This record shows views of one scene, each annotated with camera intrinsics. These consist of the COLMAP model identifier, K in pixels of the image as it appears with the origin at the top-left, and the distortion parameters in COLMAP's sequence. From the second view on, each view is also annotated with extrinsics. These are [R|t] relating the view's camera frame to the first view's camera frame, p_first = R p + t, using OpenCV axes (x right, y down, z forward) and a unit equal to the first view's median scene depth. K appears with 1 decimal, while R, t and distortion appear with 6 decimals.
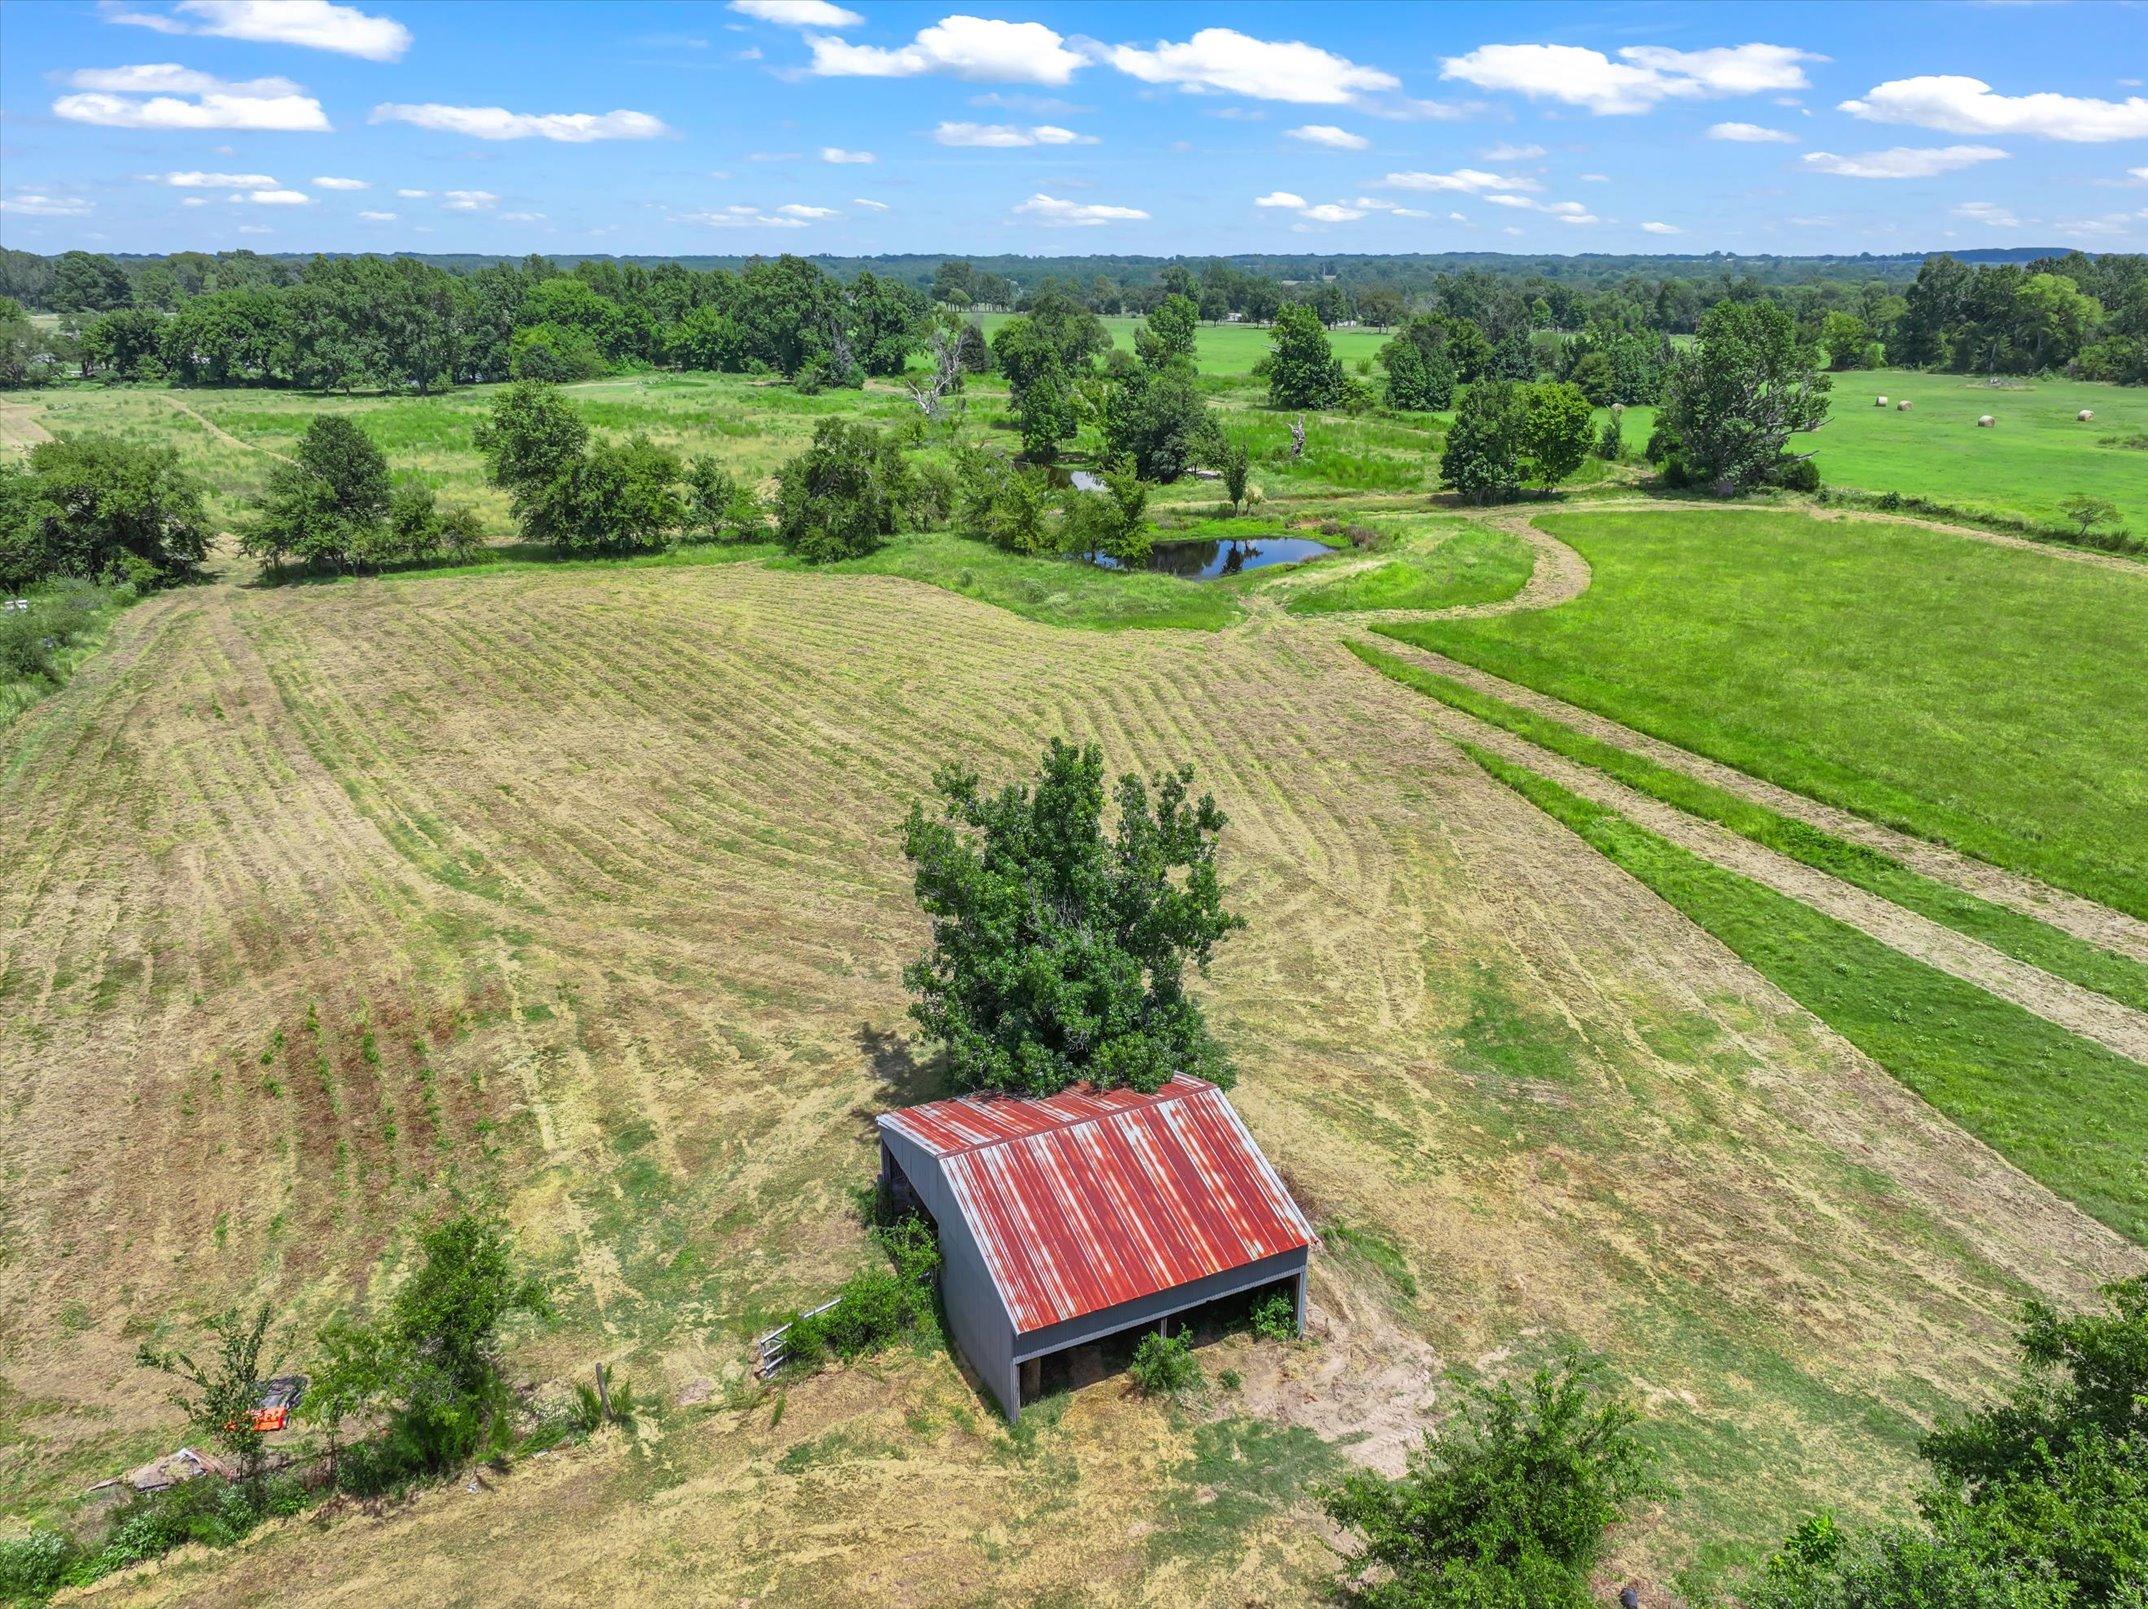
lens RADIAL K [[1527.6, 0, 1074.0], [0, 1527.6, 804.5], [0, 0, 1]] dist [-0.008647, 0.023921]
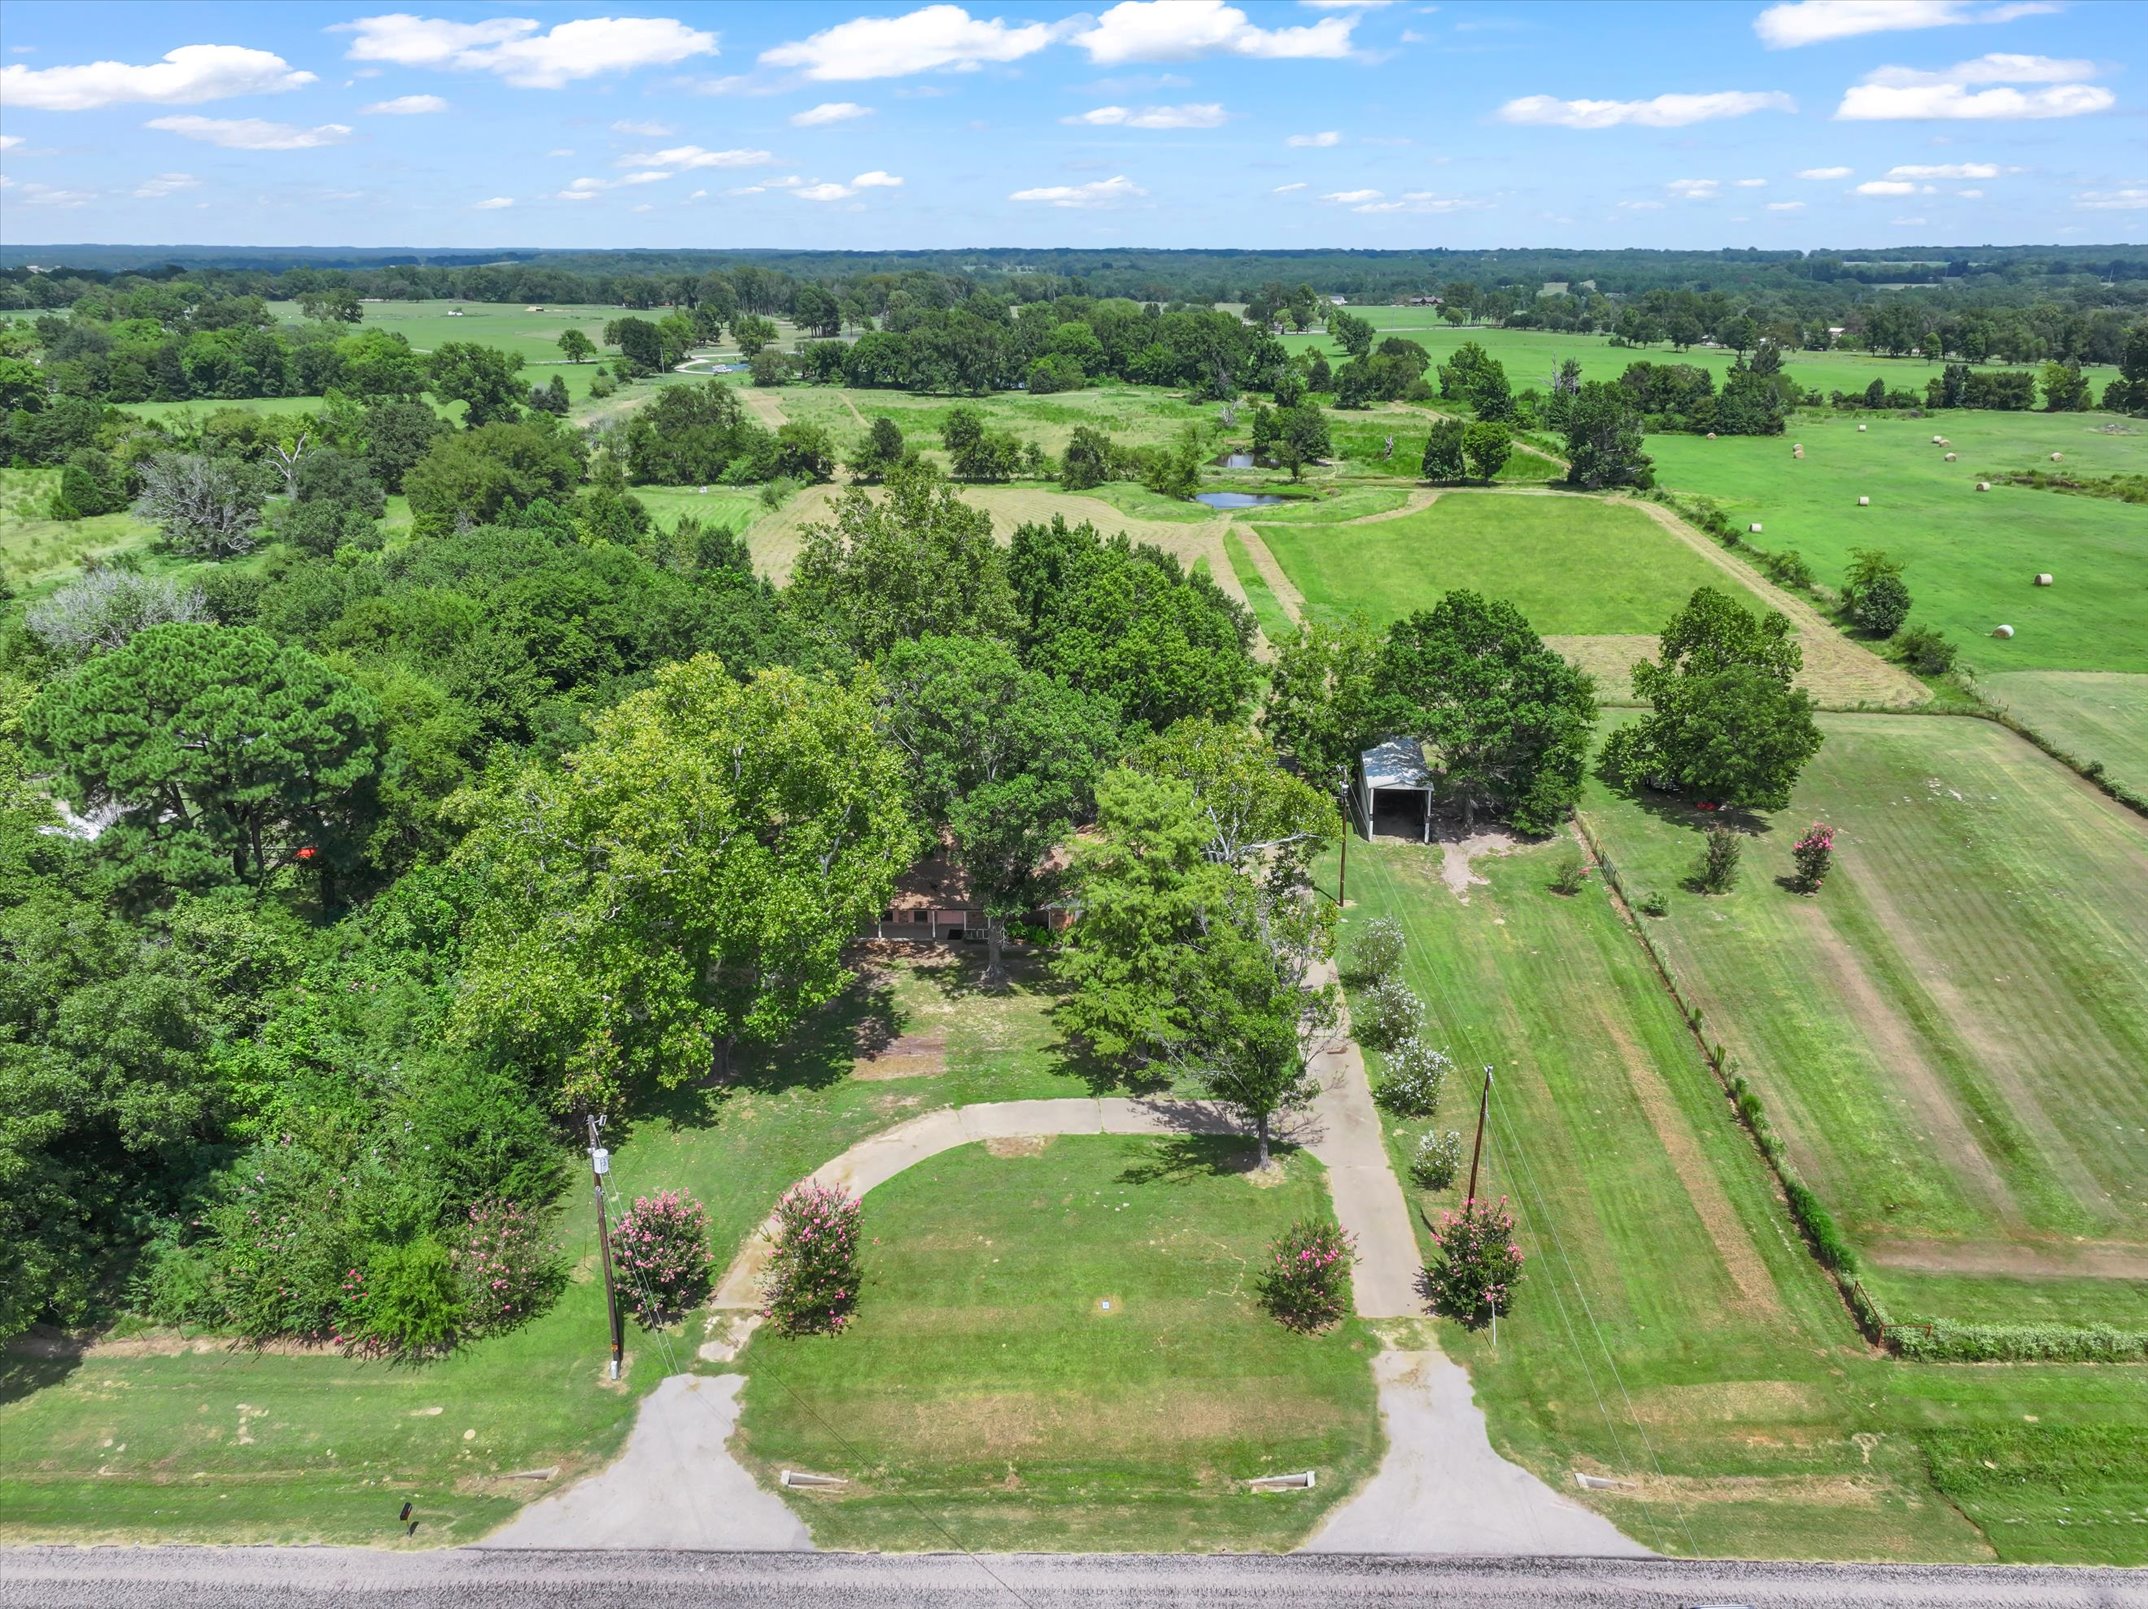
lens RADIAL K [[1527.6, 0, 1074.0], [0, 1527.6, 804.5], [0, 0, 1]] dist [-0.008647, 0.023921]
pose [[0.924017, 0.130452, -0.359409, 0.688554], [-0.127420, 0.991325, 0.032227, 0.220326], [0.360495, 0.016018, 0.932624, -1.059263]]
